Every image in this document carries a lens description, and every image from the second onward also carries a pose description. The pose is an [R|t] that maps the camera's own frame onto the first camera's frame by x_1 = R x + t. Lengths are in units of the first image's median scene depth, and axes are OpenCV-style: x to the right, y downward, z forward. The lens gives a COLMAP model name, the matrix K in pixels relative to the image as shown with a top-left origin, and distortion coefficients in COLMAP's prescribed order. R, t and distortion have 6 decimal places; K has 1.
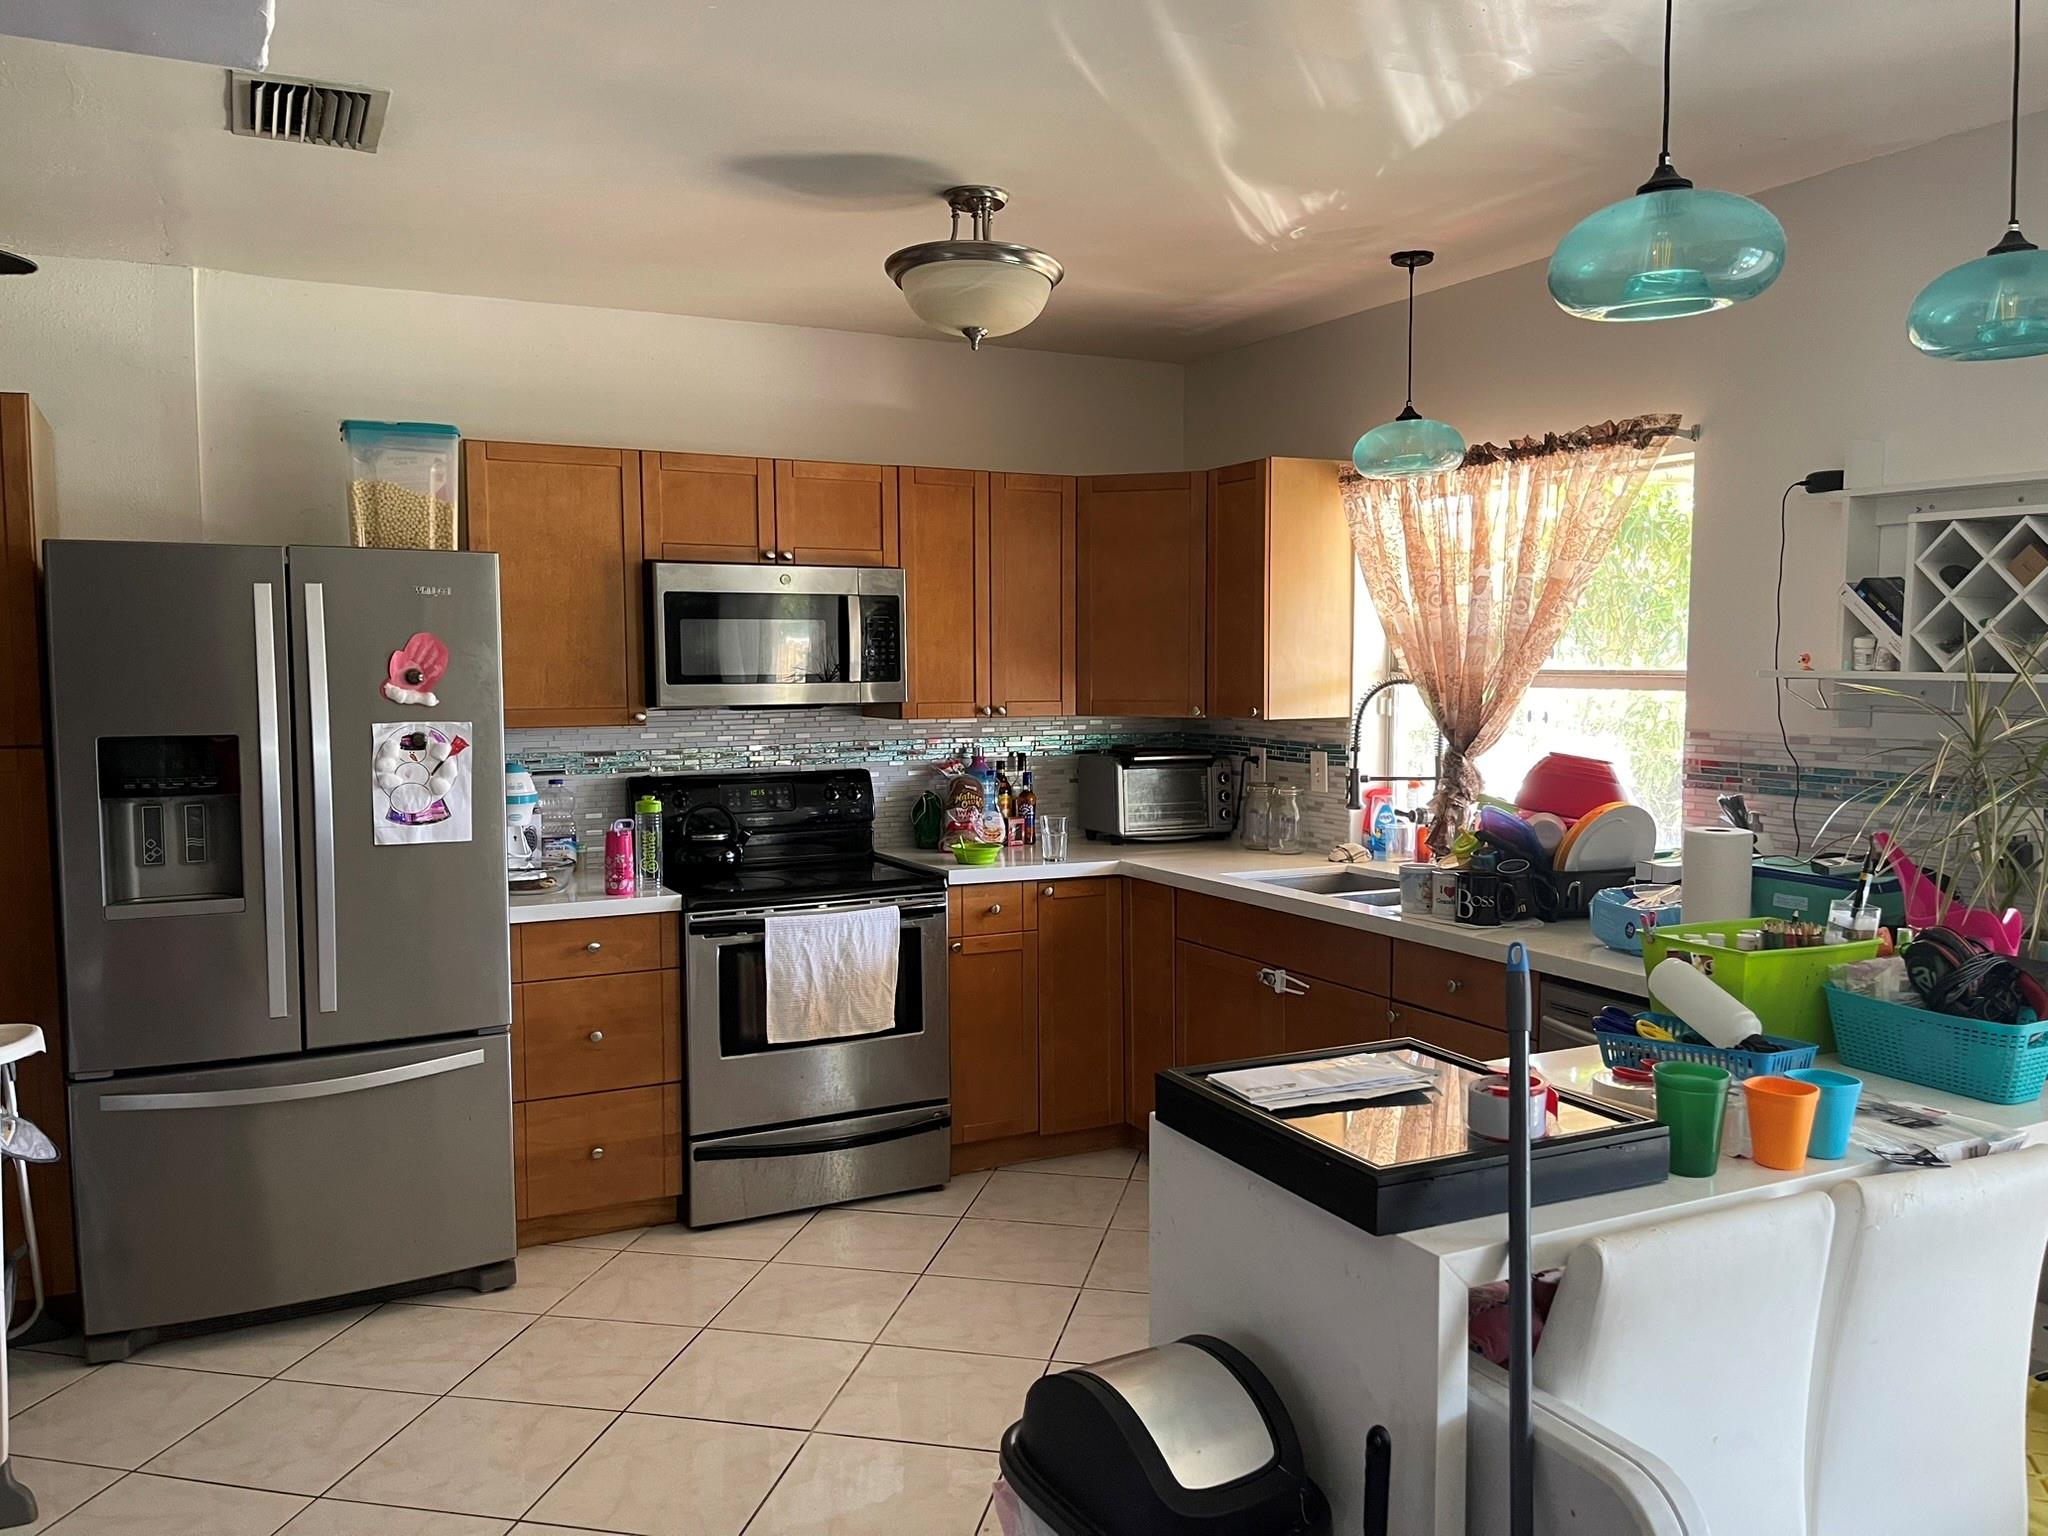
lens RADIAL K [[1563.8, 0, 1030.9], [0, 1563.8, 753.1], [0, 0, 1]] dist [0.011143, -0.010146]
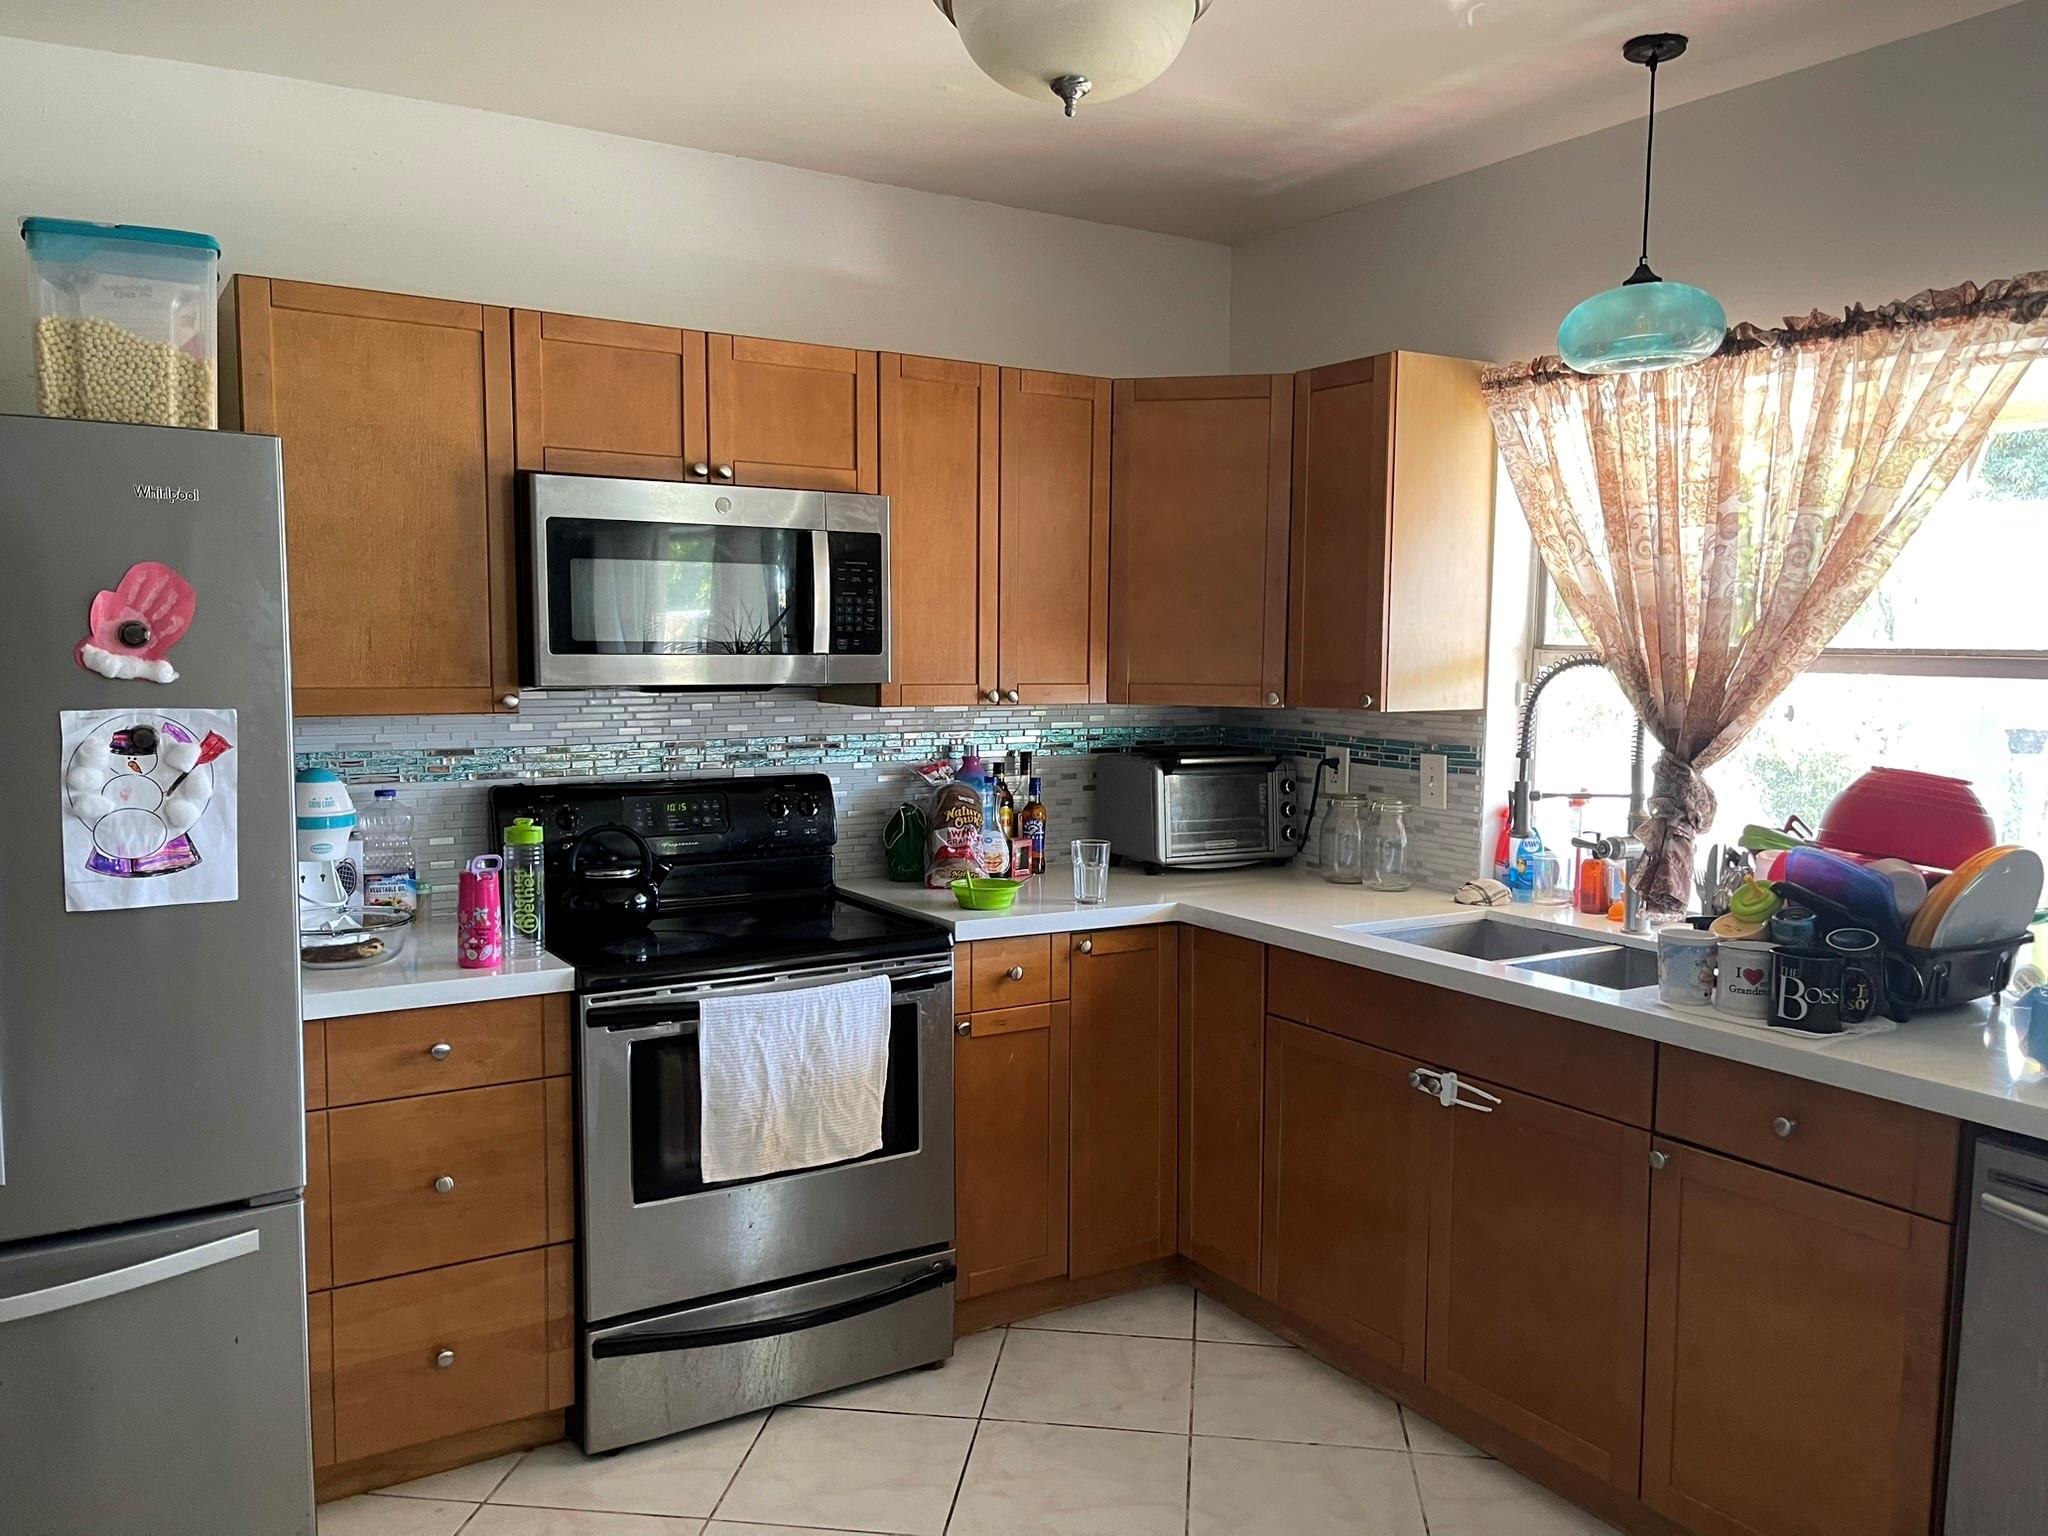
lens RADIAL K [[1558.5, 0, 1024.0], [0, 1558.5, 768.0], [0, 0, 1]] dist [0.002452, 0.000332]
pose [[0.996667, 0.005973, 0.081356, -0.084249], [-0.007792, 0.999726, 0.022062, -0.010965], [-0.081202, -0.022623, 0.996441, 0.313570]]
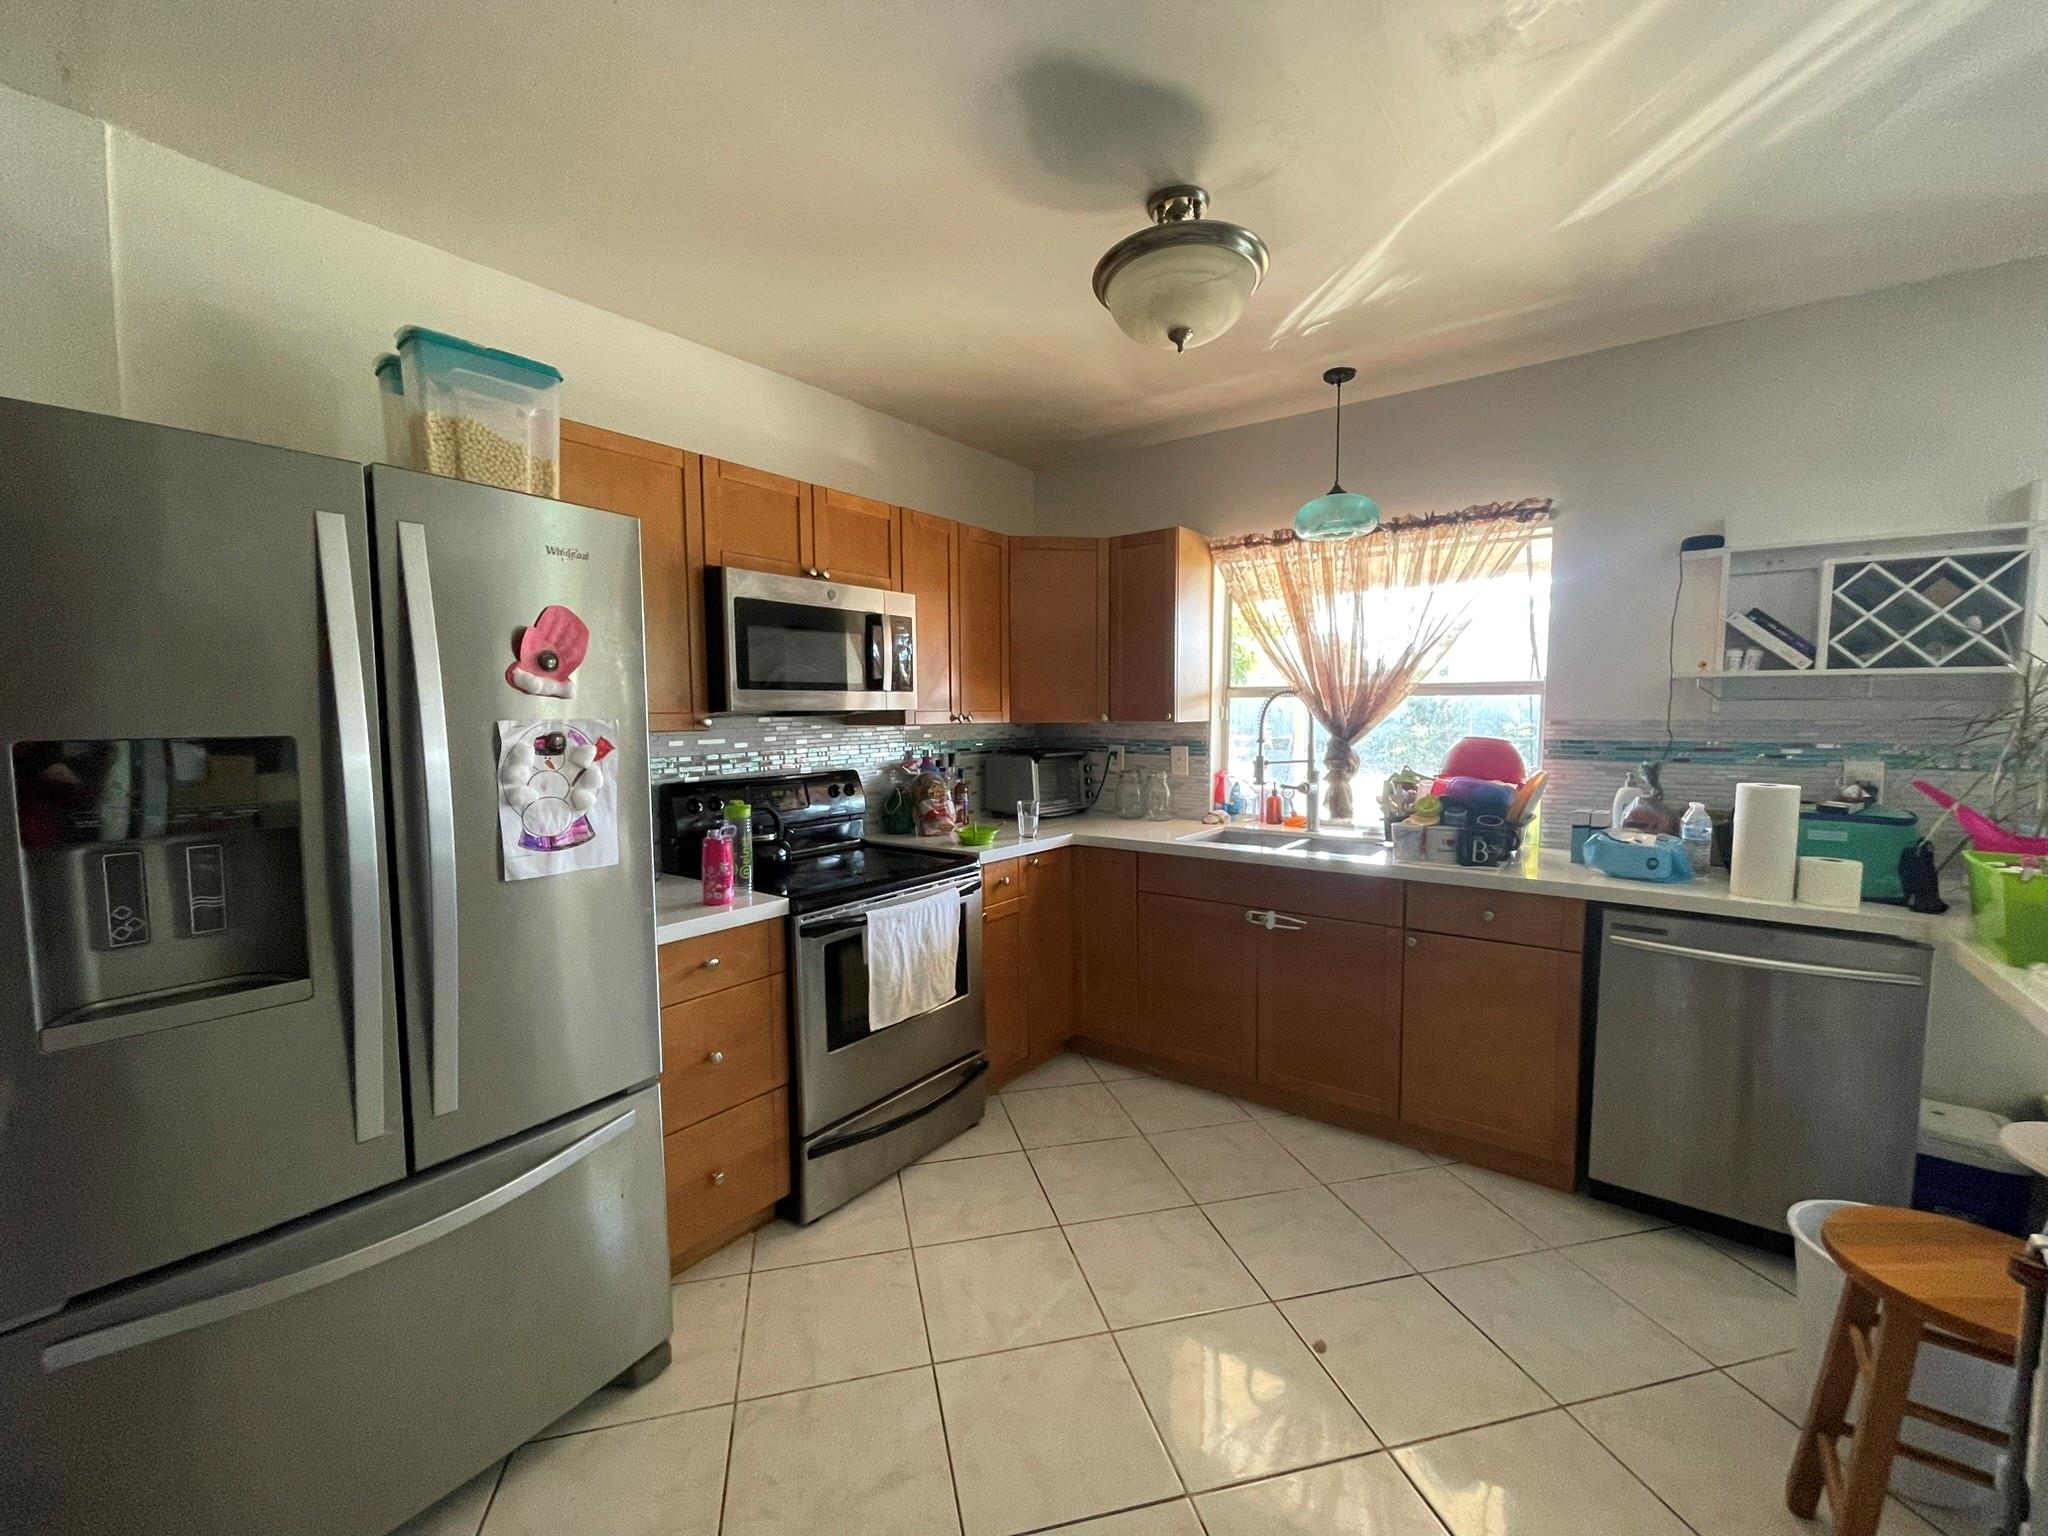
lens RADIAL K [[827.5, 0, 1012.6], [0, 827.5, 764.2], [0, 0, 1]] dist [-0.017421, 0.000549]
pose [[0.905687, -0.029864, 0.422895, -0.307129], [0.028874, 0.999545, 0.008750, 0.004925], [-0.422964, 0.004286, 0.906137, 0.455418]]
